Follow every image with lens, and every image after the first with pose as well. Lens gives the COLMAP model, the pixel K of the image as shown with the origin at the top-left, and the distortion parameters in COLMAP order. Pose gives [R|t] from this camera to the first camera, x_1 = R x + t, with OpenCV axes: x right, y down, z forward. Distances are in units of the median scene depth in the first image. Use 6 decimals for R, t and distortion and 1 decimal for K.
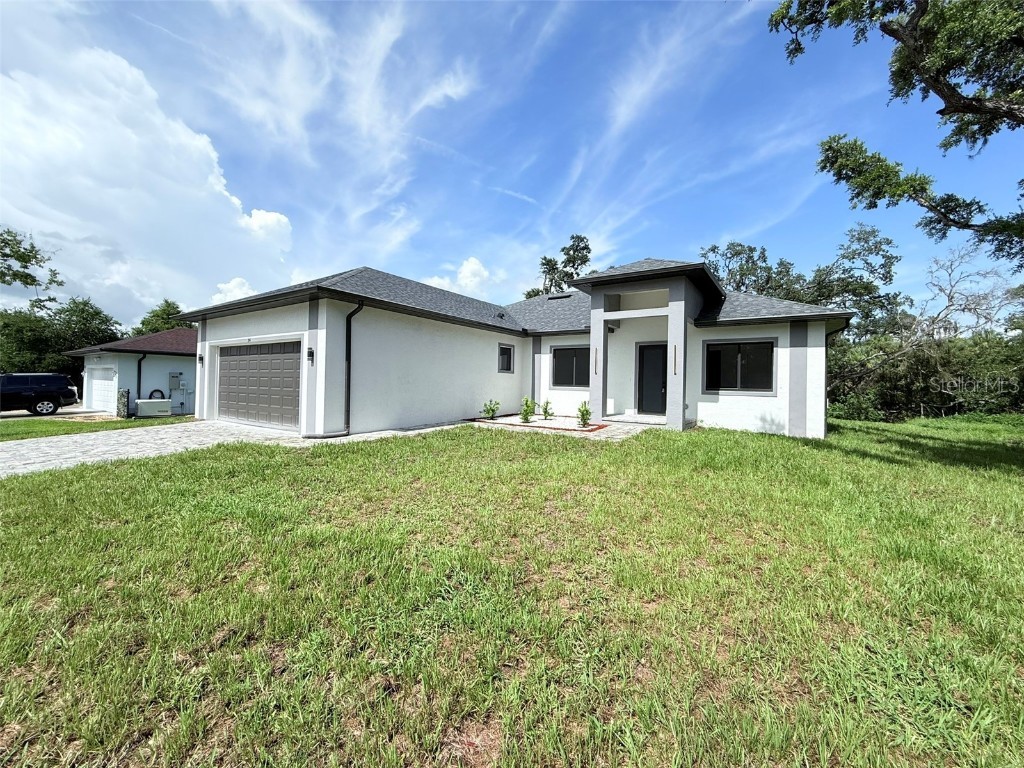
lens RADIAL K [[404.3, 0, 509.0], [0, 404.3, 378.6], [0, 0, 1]] dist [-0.002239, 0.001266]
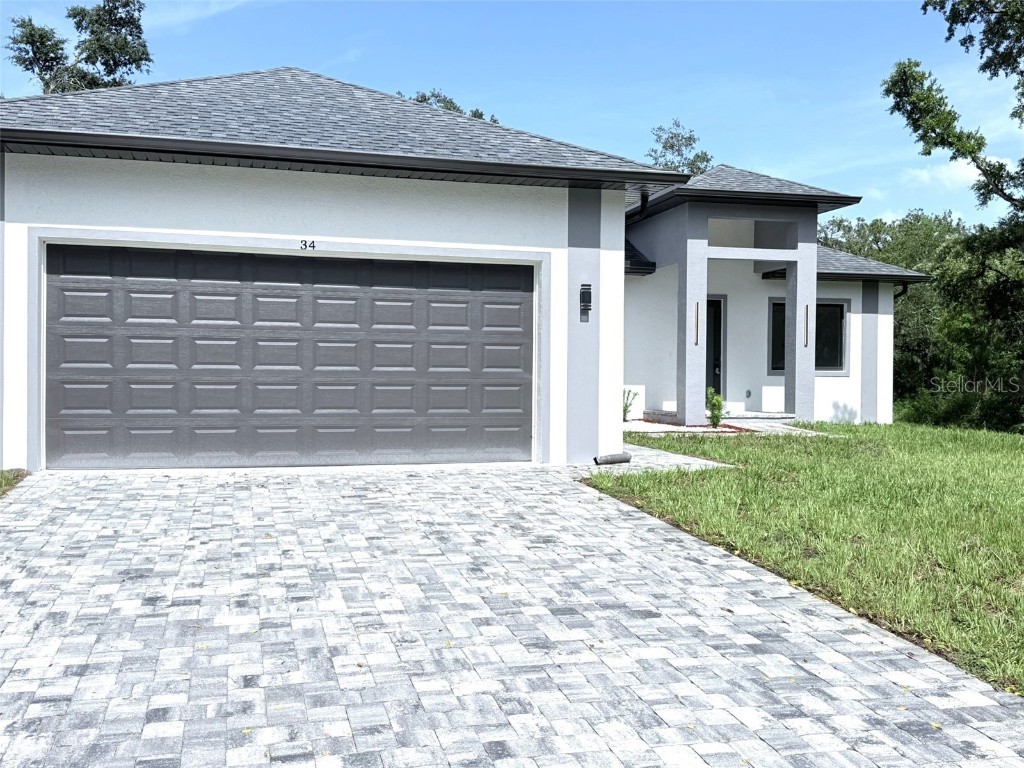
lens RADIAL K [[1011.8, 0, 502.0], [0, 1011.8, 387.3], [0, 0, 1]] dist [0.065737, 0.000000]
pose [[0.661700, -0.018290, 0.749546, -1.427434], [-0.003490, 0.999616, 0.027473, 0.017214], [-0.749761, -0.020794, 0.661382, 0.230787]]
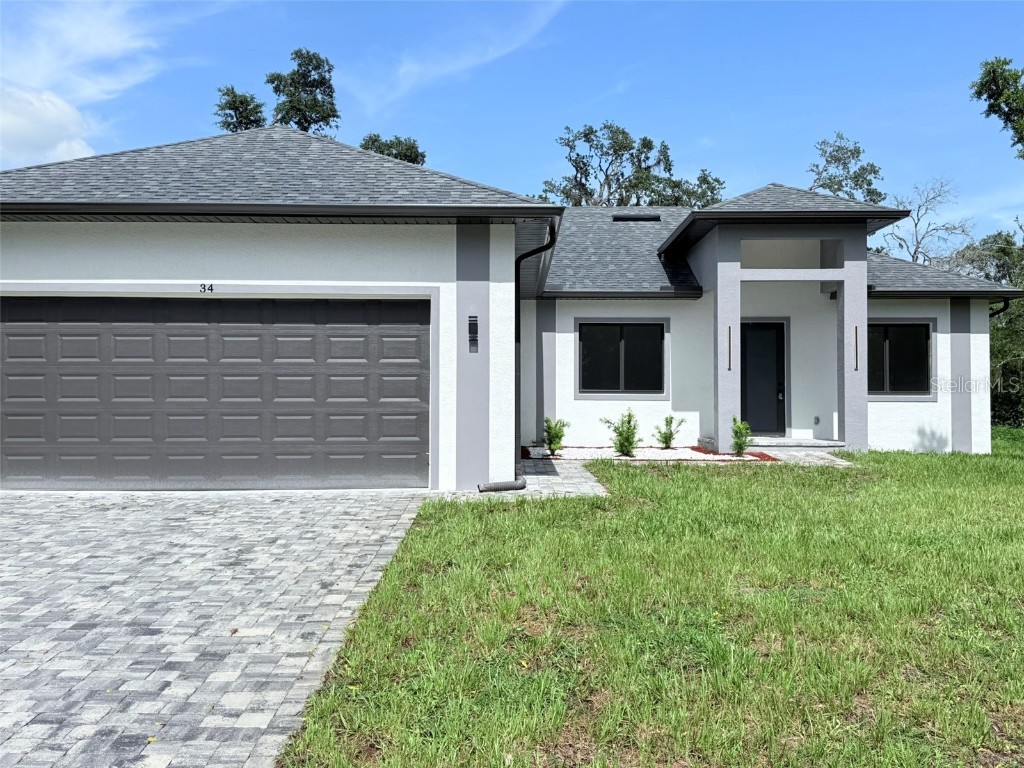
lens RADIAL K [[1011.8, 0, 519.4], [0, 1011.8, 378.8], [0, 0, 1]] dist [0.065737, 0.000000]
pose [[0.821917, -0.003111, 0.569599, -1.127455], [0.008273, 0.999945, -0.006476, 0.012845], [-0.569547, 0.010035, 0.821897, -0.086813]]
